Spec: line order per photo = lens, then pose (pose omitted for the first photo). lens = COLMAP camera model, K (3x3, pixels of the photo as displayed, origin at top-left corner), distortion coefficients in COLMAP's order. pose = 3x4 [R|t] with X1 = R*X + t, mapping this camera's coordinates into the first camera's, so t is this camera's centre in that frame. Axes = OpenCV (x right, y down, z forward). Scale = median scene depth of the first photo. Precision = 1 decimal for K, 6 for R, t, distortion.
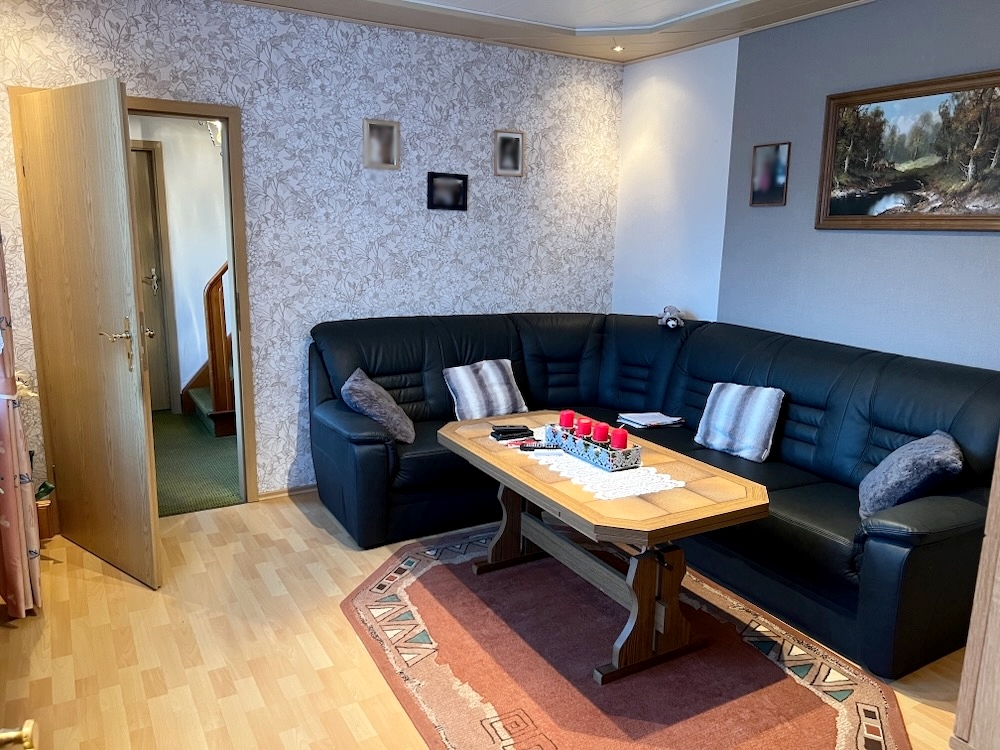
lens RADIAL K [[753.6, 0, 500.5], [0, 753.6, 373.5], [0, 0, 1]] dist [-0.005033, -0.010992]
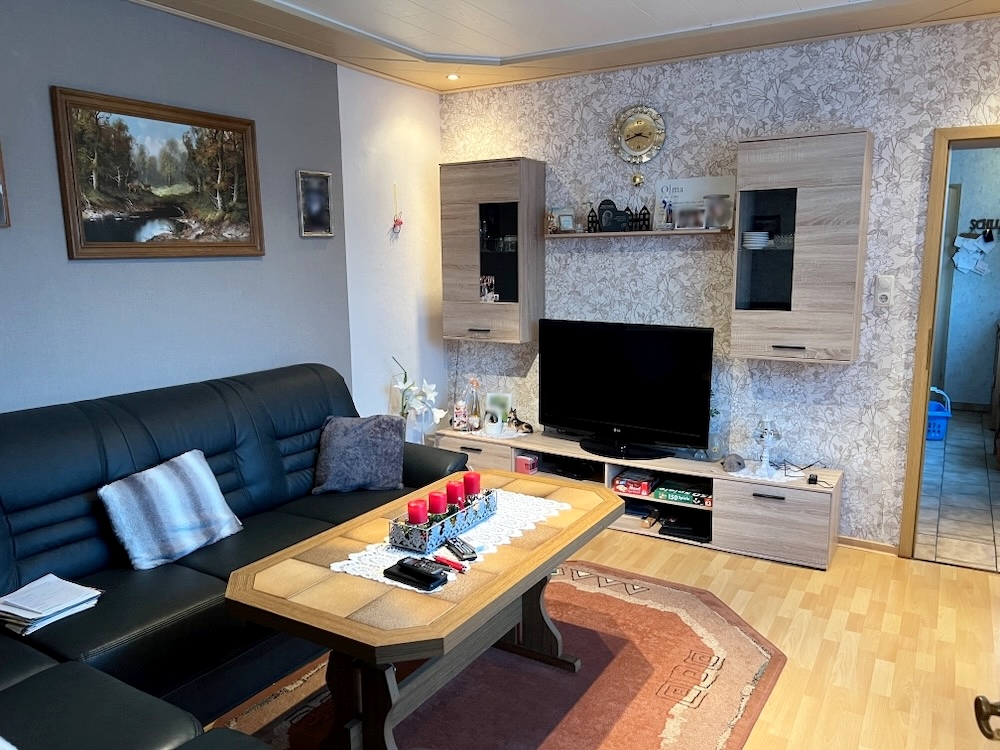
lens RADIAL K [[753.6, 0, 499.8], [0, 753.6, 377.6], [0, 0, 1]] dist [-0.005033, -0.010992]
pose [[-0.496018, -0.149397, 0.855364, -0.536020], [0.174363, 0.947885, 0.266668, -0.235689], [-0.850626, 0.281415, -0.444119, 1.146933]]
